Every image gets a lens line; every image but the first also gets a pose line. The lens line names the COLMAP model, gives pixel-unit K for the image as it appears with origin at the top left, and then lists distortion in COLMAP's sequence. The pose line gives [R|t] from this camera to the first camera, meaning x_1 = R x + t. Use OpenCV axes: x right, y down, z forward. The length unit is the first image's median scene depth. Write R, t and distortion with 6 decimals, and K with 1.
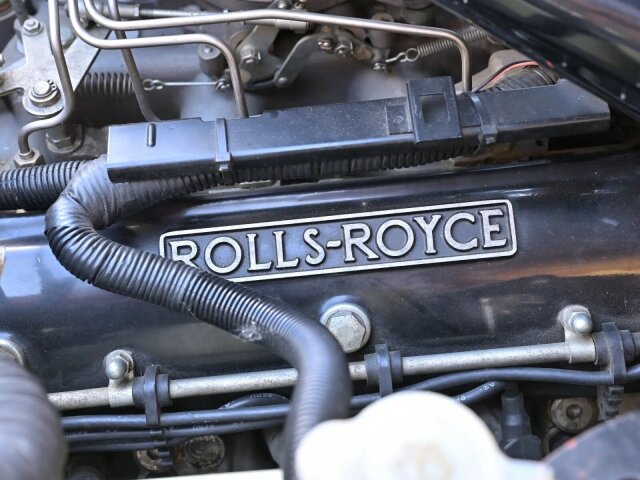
lens RADIAL K [[1103.4, 0, 322.4], [0, 1103.4, 241.7], [0, 0, 1]] dist [0.212563, 0.000000]
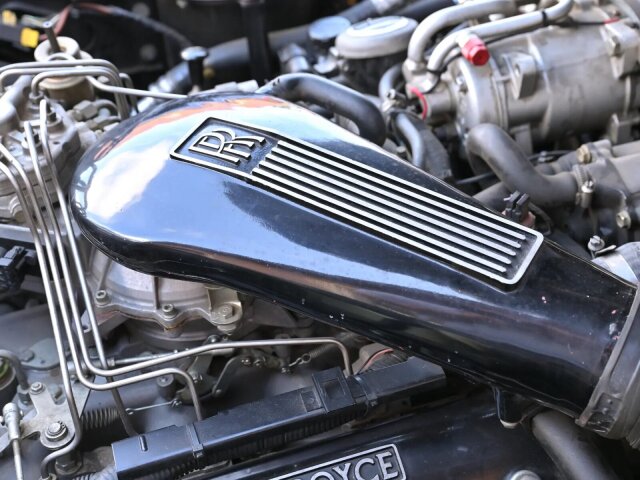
lens RADIAL K [[1103.4, 0, 320.0], [0, 1103.4, 241.4], [0, 0, 1]] dist [0.212563, 0.000000]
pose [[0.976049, -0.151210, 0.156411, -0.110884], [0.189086, 0.945192, -0.266192, 0.079207], [-0.107588, 0.289392, 0.951145, -0.439802]]
